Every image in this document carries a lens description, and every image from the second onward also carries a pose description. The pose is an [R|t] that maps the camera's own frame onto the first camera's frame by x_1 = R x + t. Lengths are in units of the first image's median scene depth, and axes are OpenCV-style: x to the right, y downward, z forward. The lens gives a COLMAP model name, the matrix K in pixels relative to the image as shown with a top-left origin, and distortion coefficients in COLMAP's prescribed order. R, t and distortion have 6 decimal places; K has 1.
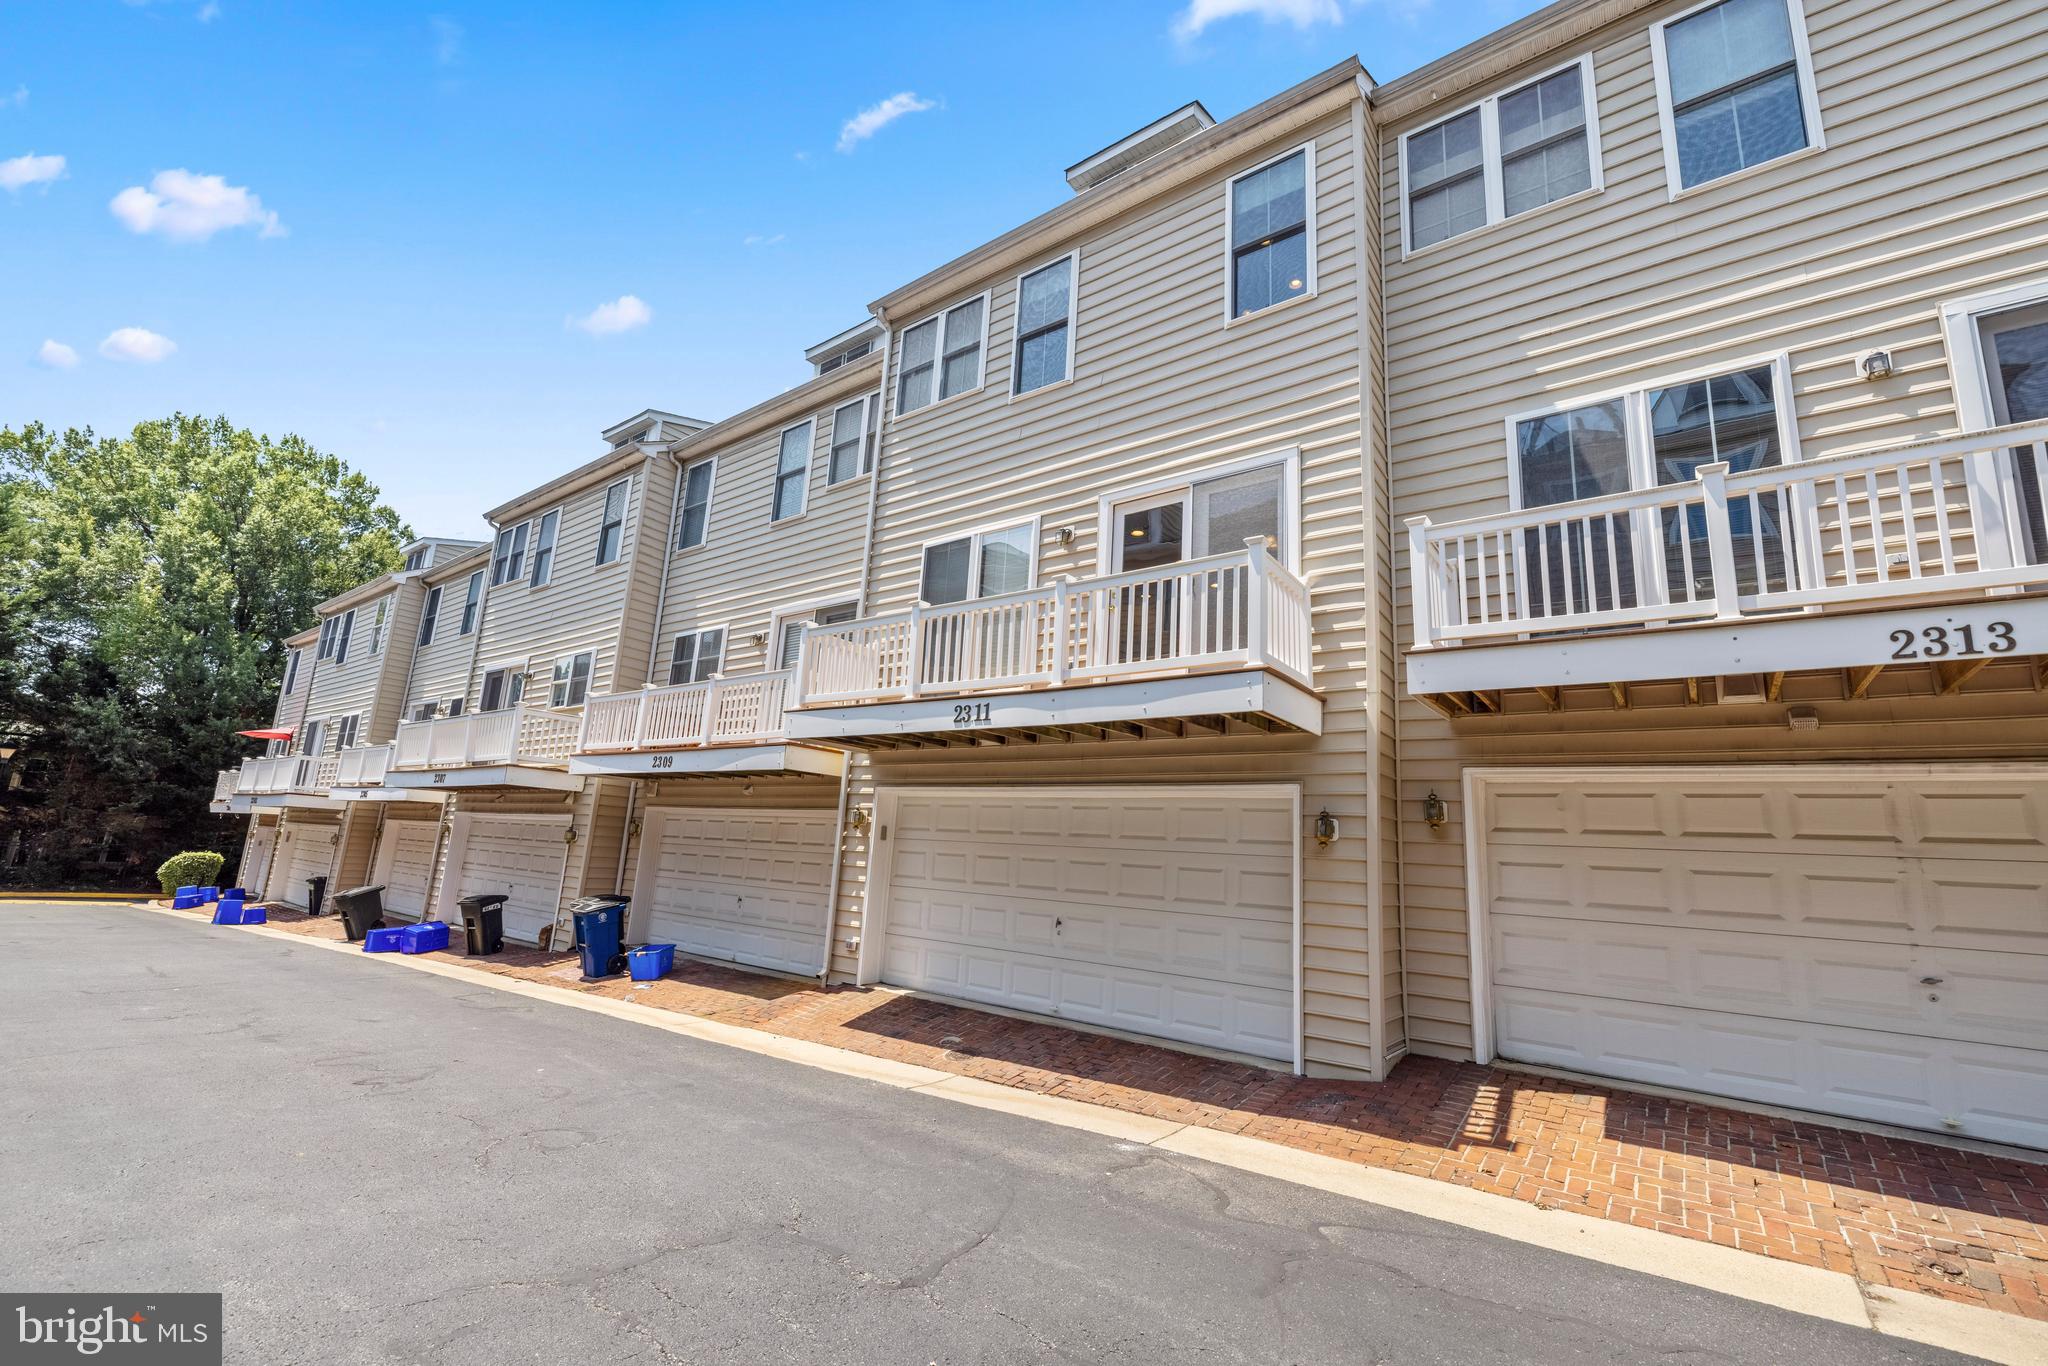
lens RADIAL K [[853.3, 0, 1024.0], [0, 853.3, 683.0], [0, 0, 1]] dist [0.002948, 0.000325]
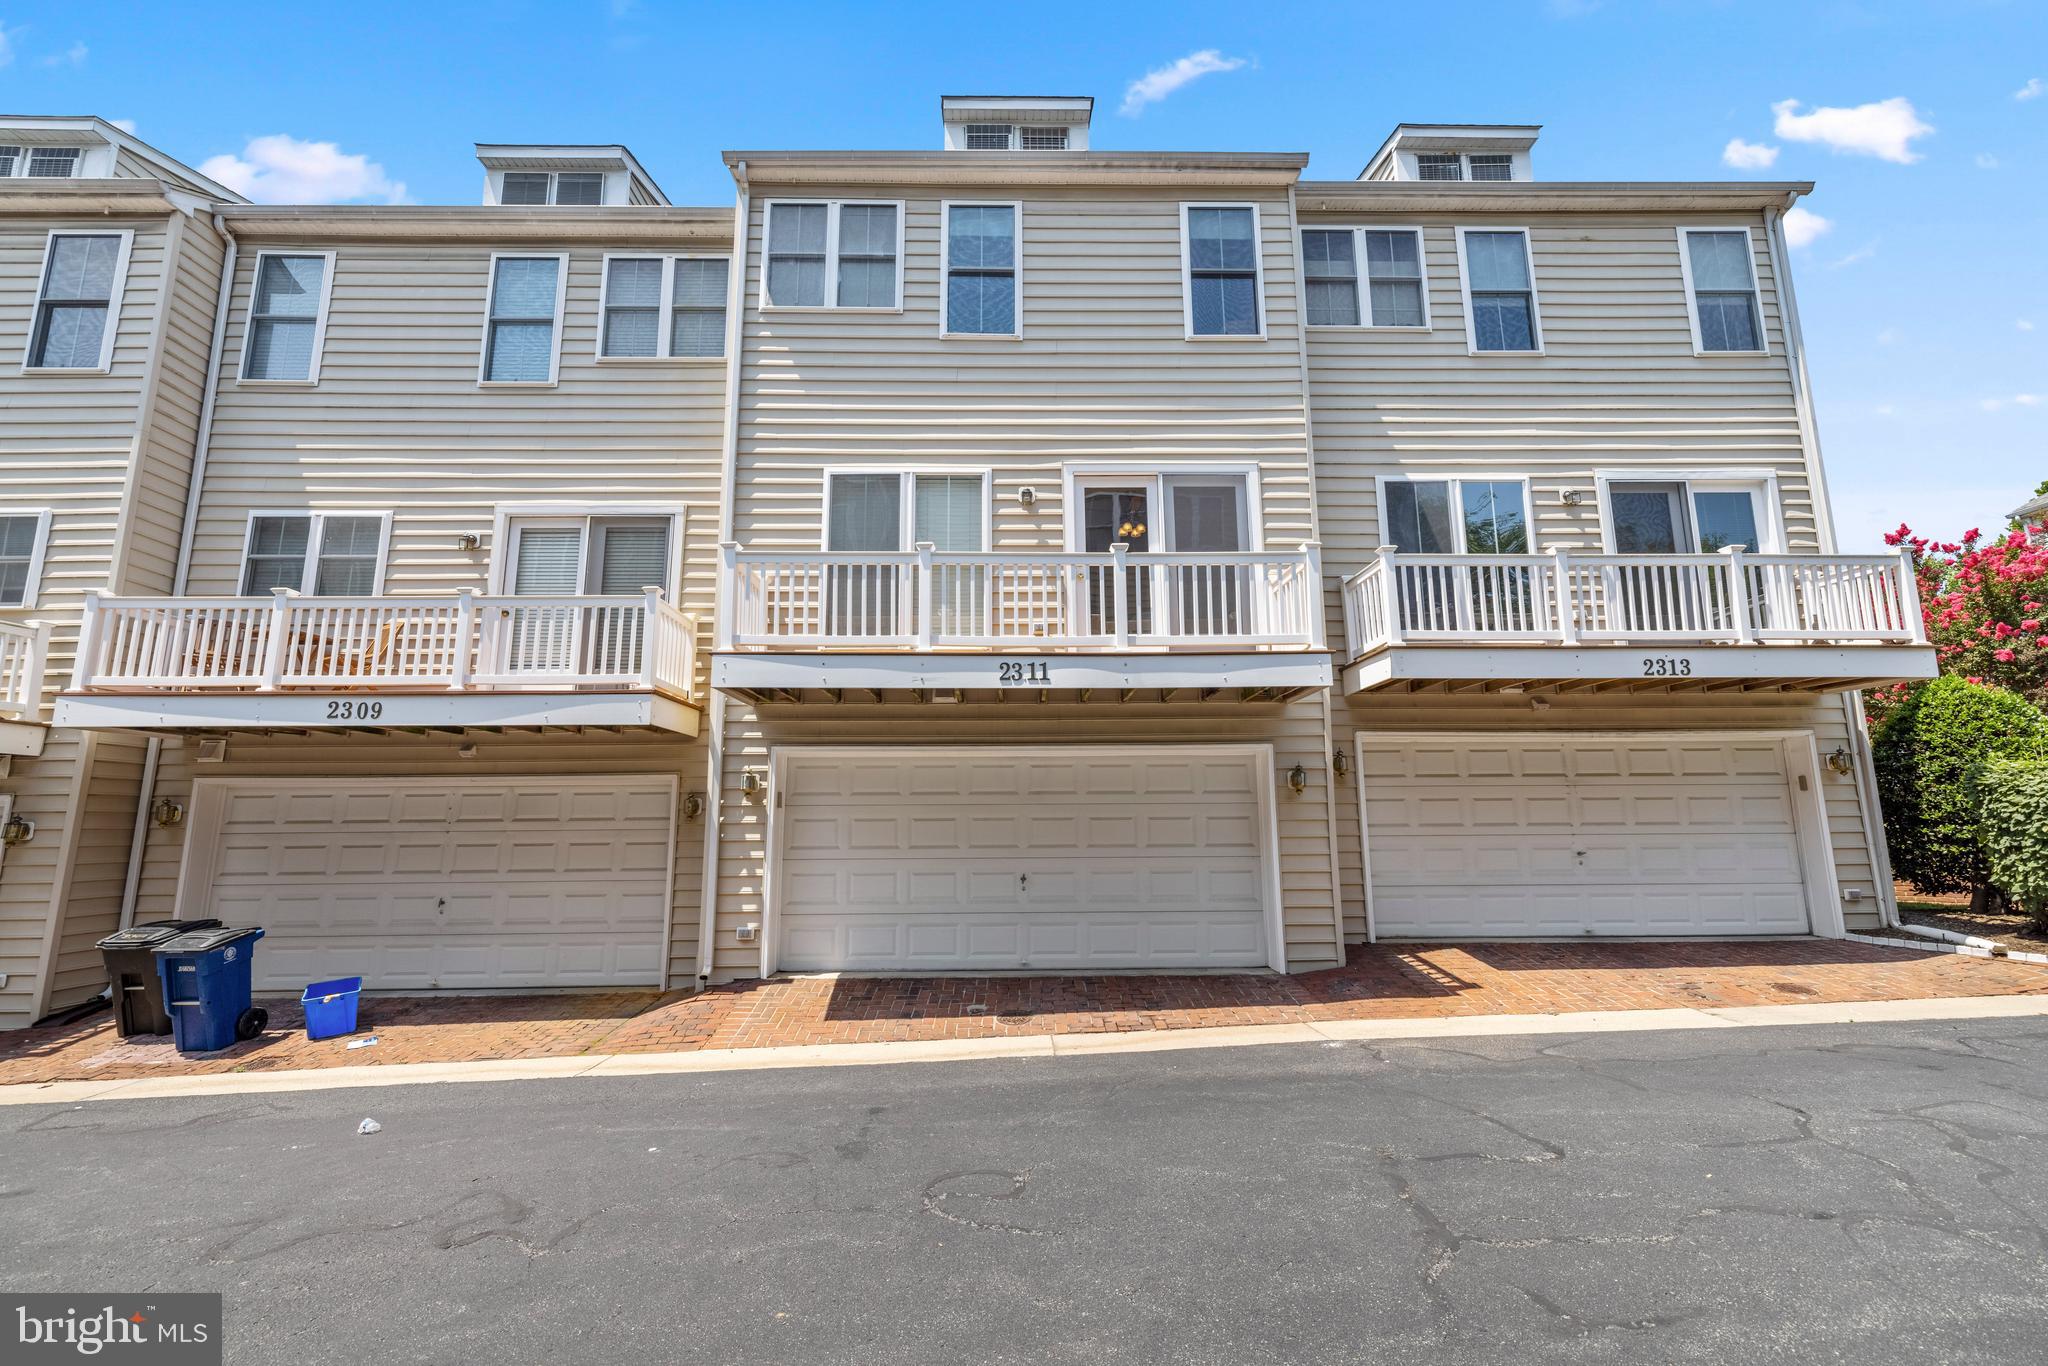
lens RADIAL K [[853.3, 0, 1024.0], [0, 853.3, 683.0], [0, 0, 1]] dist [0.002948, 0.000325]
pose [[0.782866, 0.040810, 0.620850, -0.601672], [-0.074358, 0.996832, 0.028238, 0.018839], [-0.617731, -0.068272, 0.783420, 0.216439]]
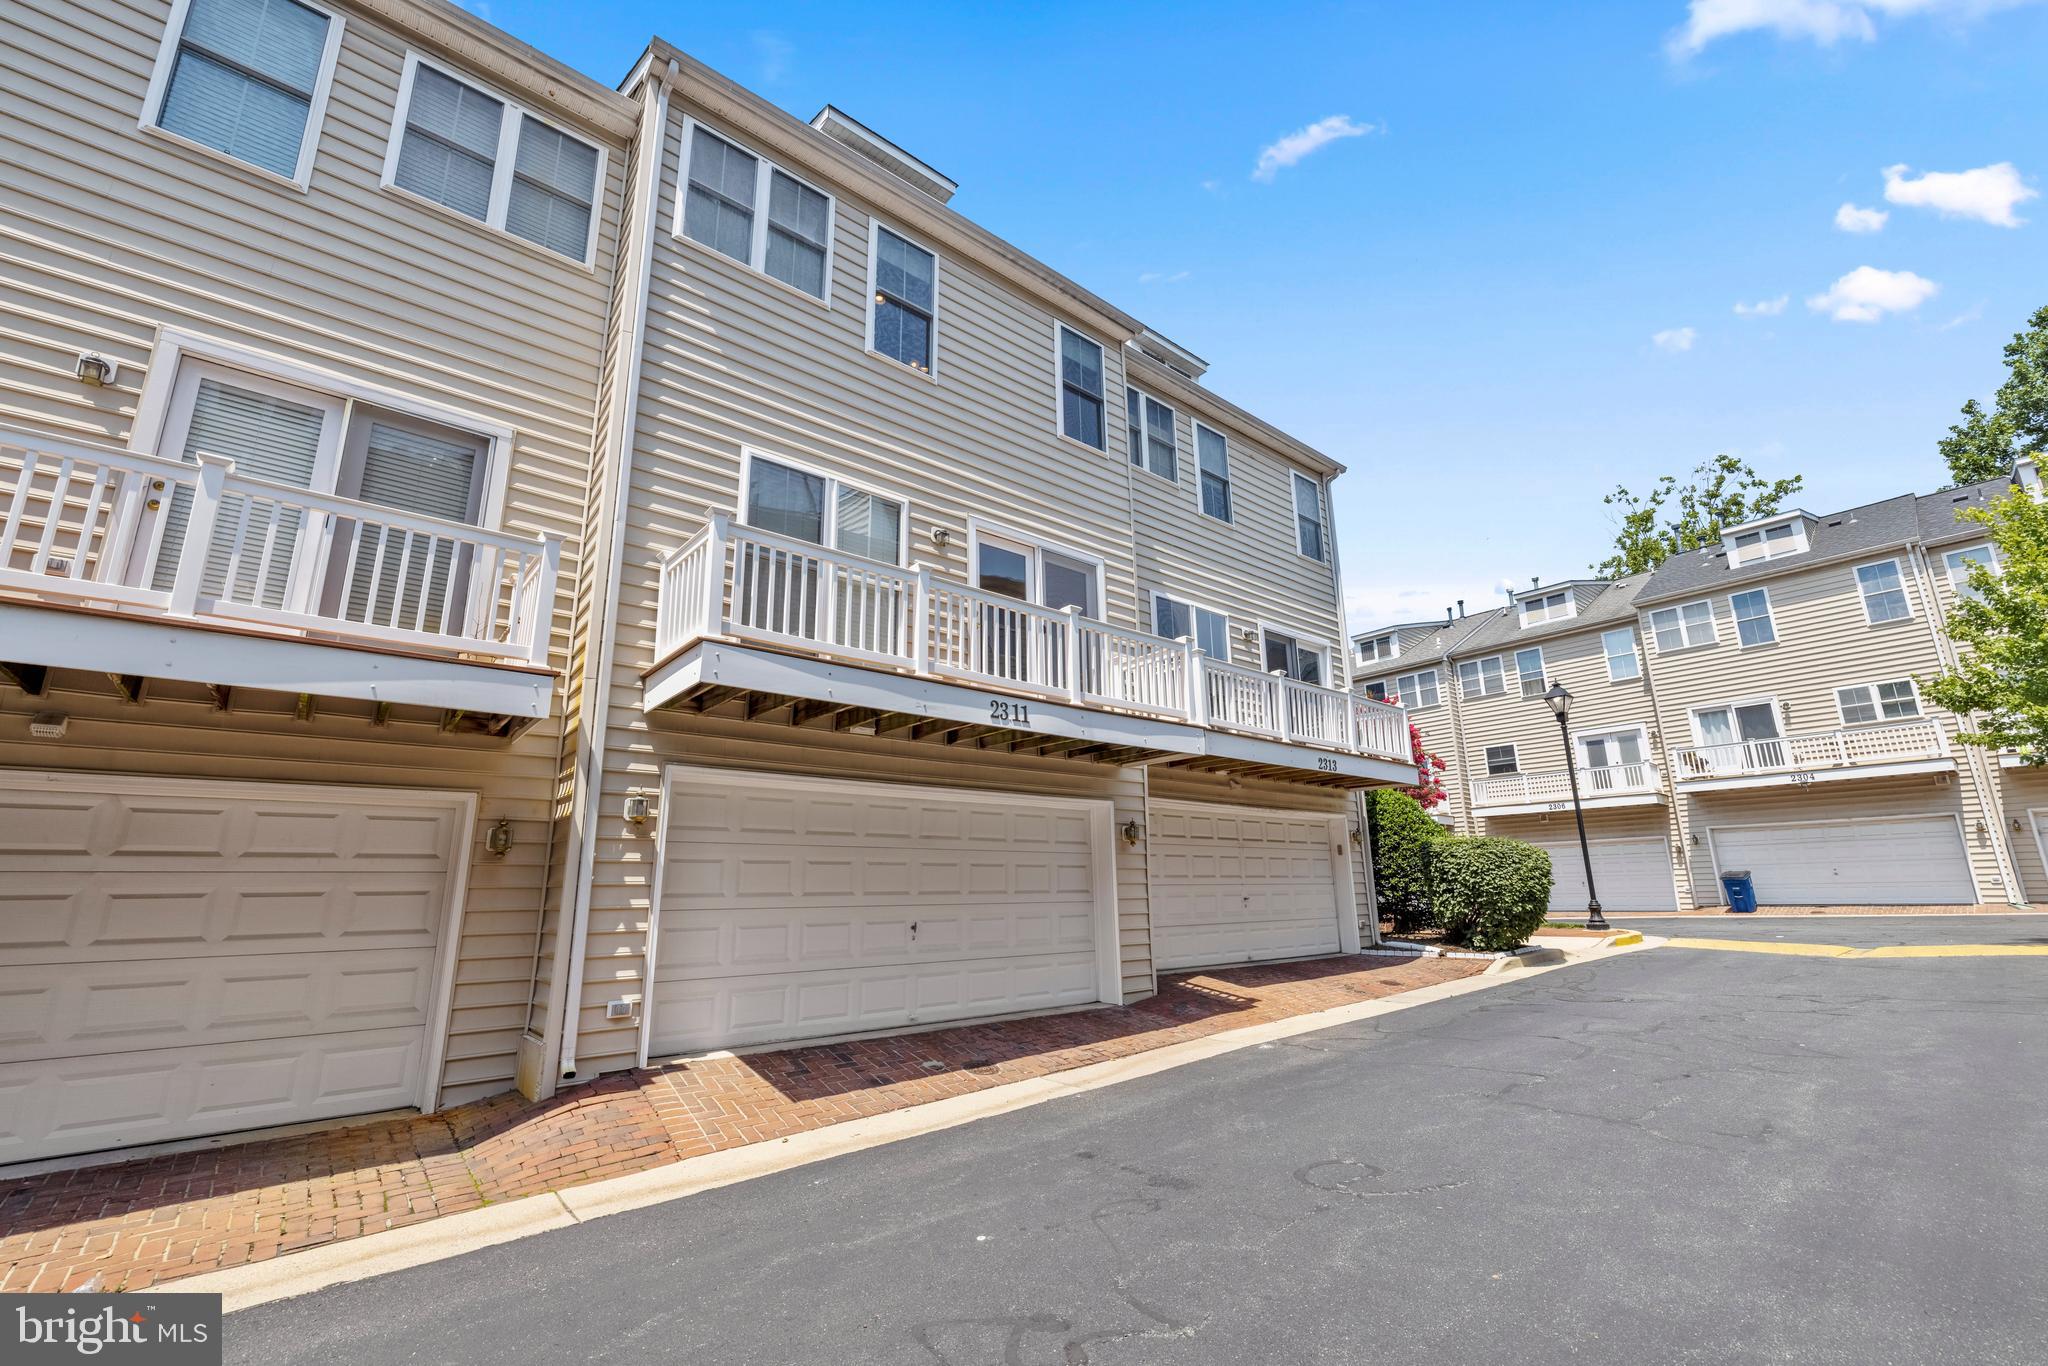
lens RADIAL K [[853.3, 0, 1024.0], [0, 853.3, 683.0], [0, 0, 1]] dist [0.002948, 0.000325]
pose [[0.221771, 0.176685, 0.958958, -0.910997], [-0.169361, 0.975479, -0.140562, 0.125195], [-0.960278, -0.131237, 0.246257, 0.677679]]
